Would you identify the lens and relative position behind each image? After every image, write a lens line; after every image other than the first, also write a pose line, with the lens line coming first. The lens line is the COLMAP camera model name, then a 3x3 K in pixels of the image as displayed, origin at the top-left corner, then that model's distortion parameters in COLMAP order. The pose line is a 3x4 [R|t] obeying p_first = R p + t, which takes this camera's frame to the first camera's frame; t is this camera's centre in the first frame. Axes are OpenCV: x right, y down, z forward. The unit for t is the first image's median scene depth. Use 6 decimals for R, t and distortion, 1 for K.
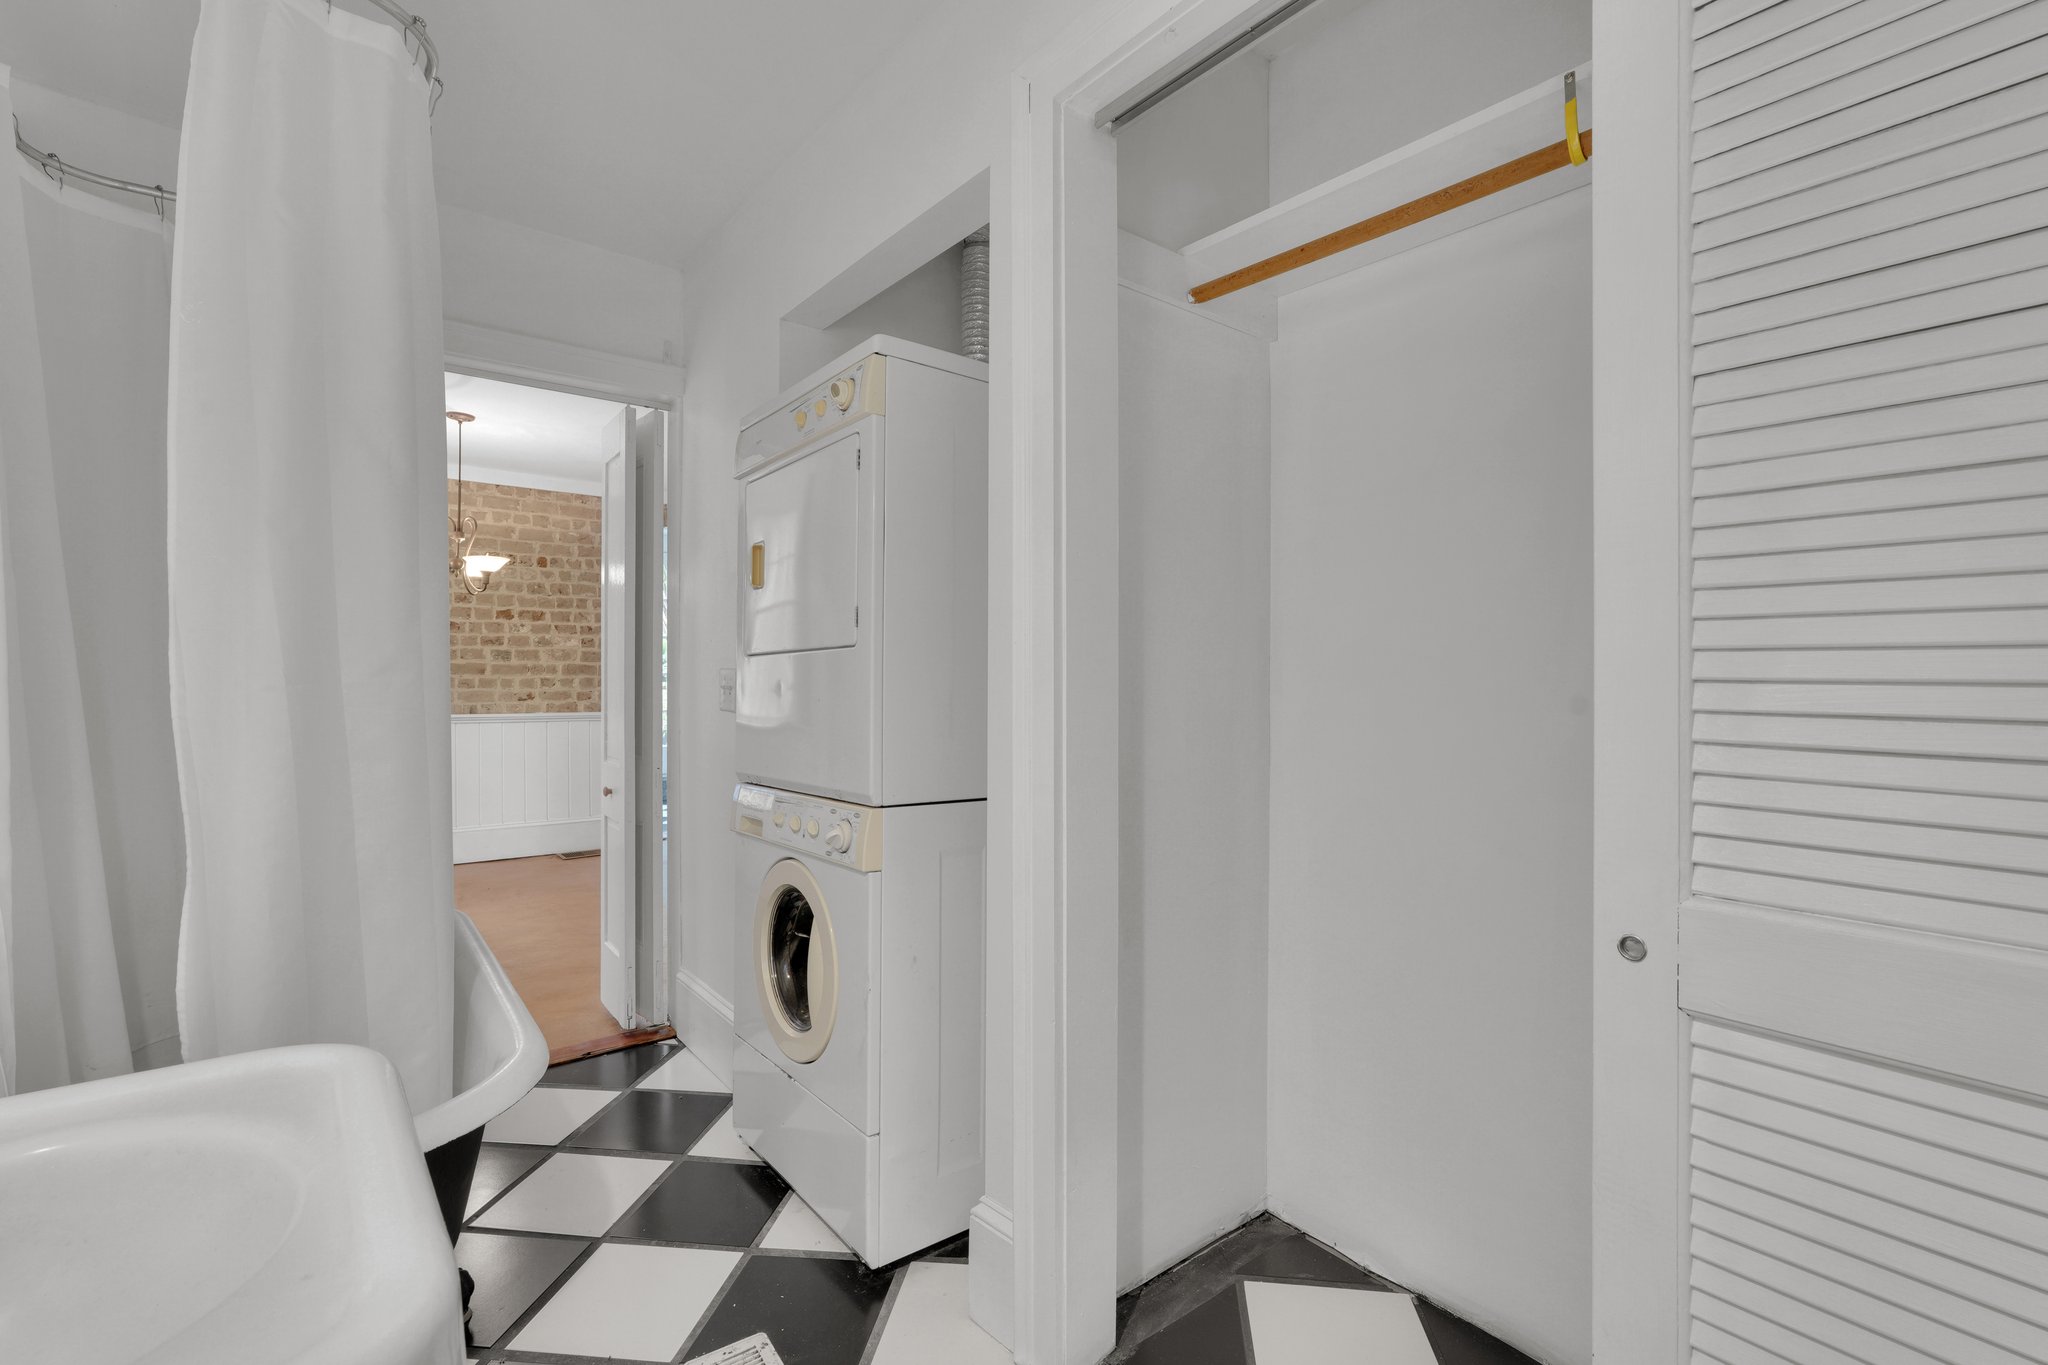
lens RADIAL K [[916.9, 0, 1035.2], [0, 916.9, 677.7], [0, 0, 1]] dist [-0.000403, -0.000021]
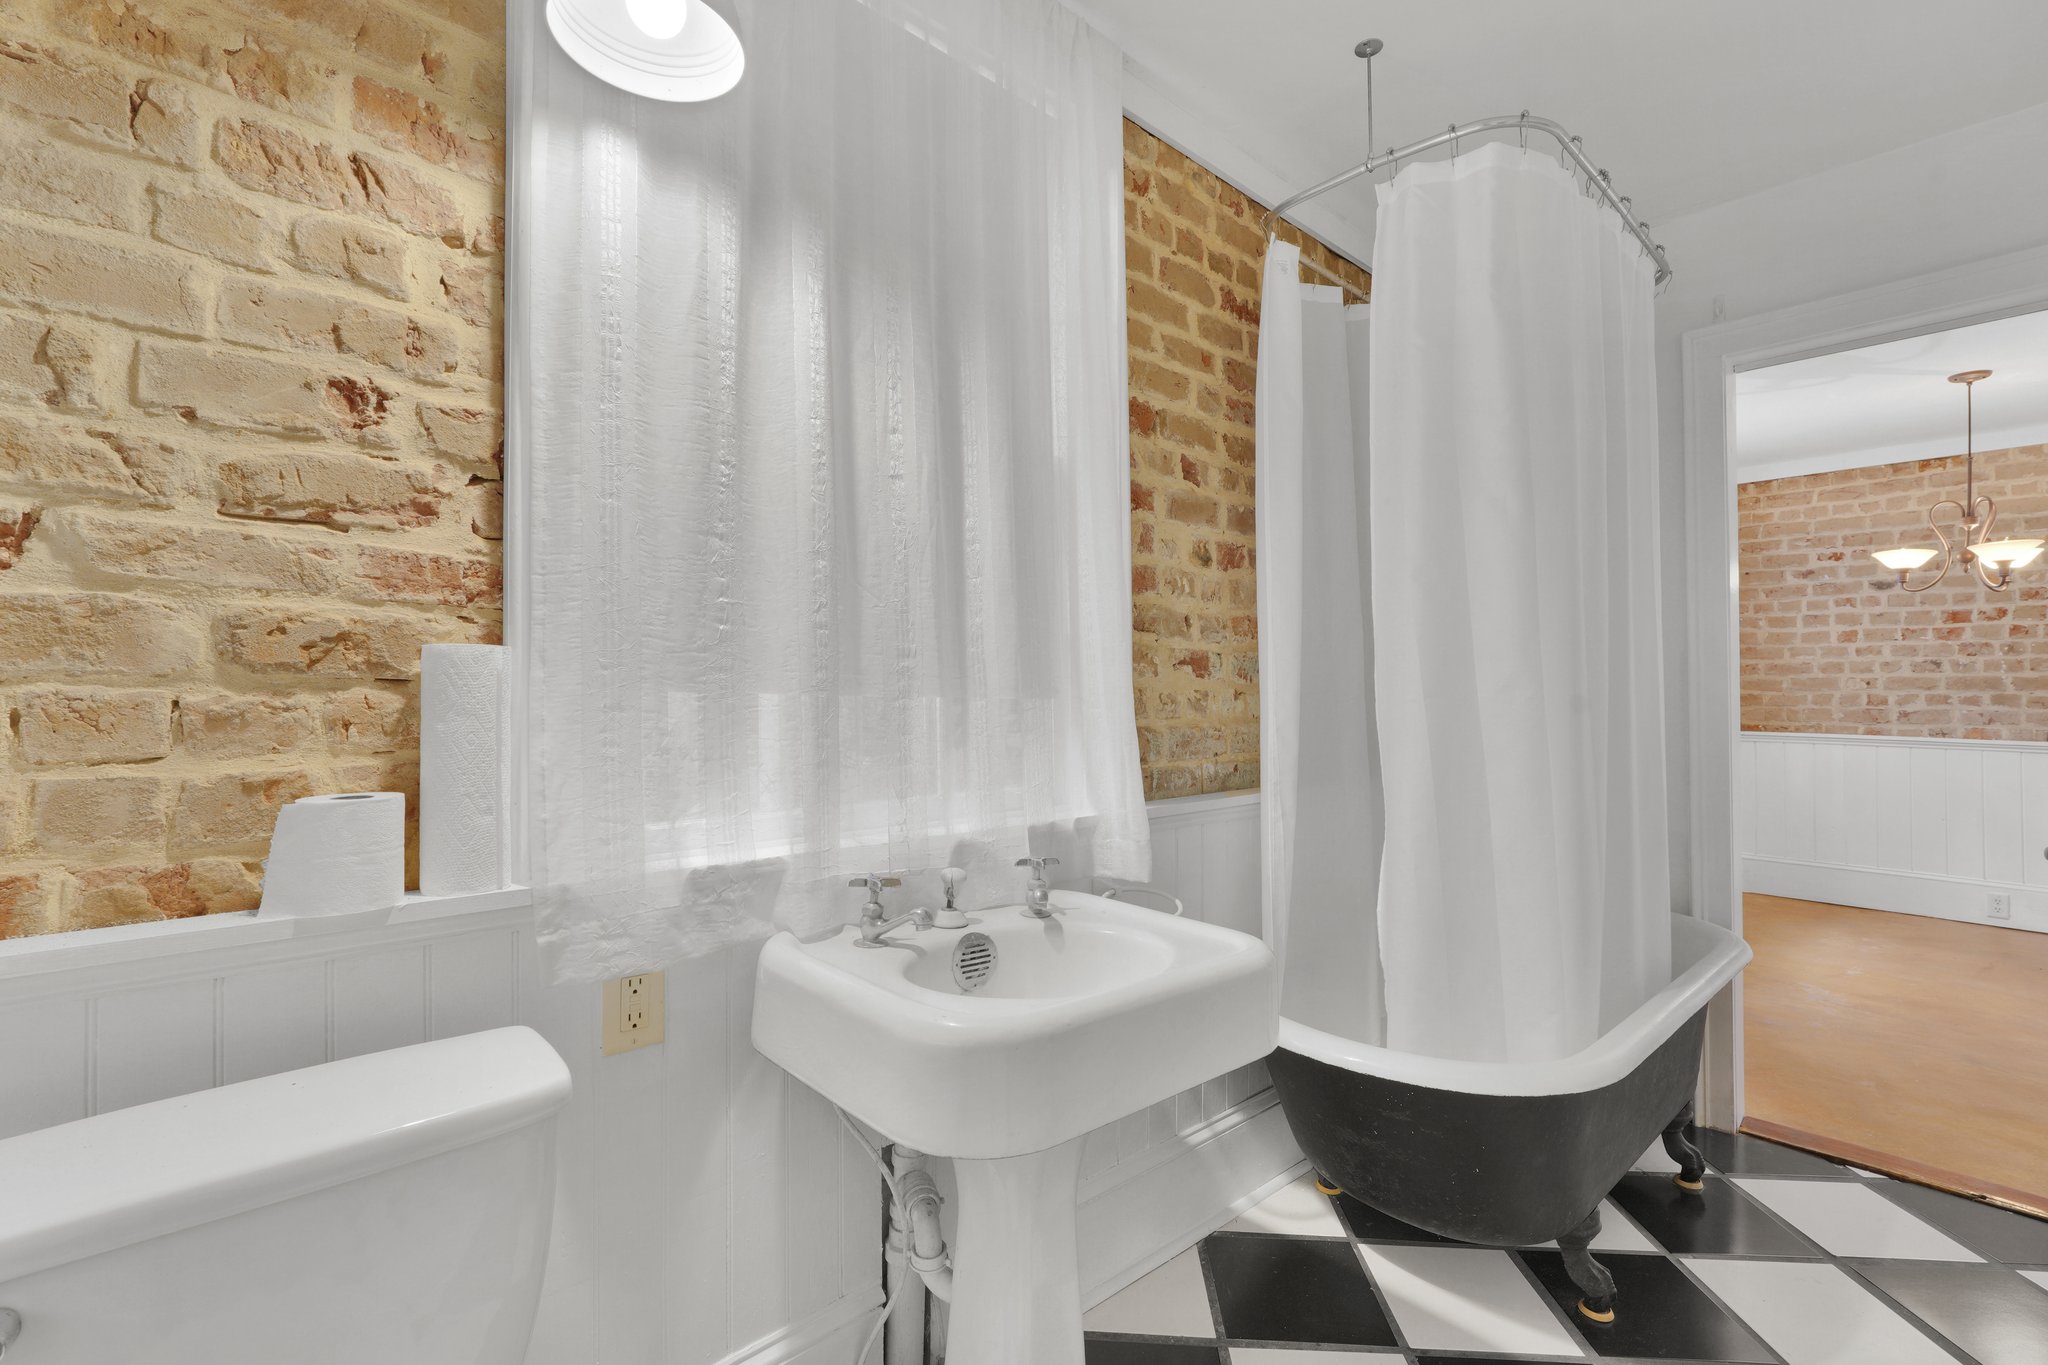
lens RADIAL K [[916.9, 0, 1035.2], [0, 916.9, 677.7], [0, 0, 1]] dist [-0.000403, -0.000021]
pose [[0.058348, -0.015212, -0.998180, 0.142555], [-0.003294, 0.999876, -0.015430, 0.000565], [0.998291, 0.004188, 0.058290, 0.117813]]
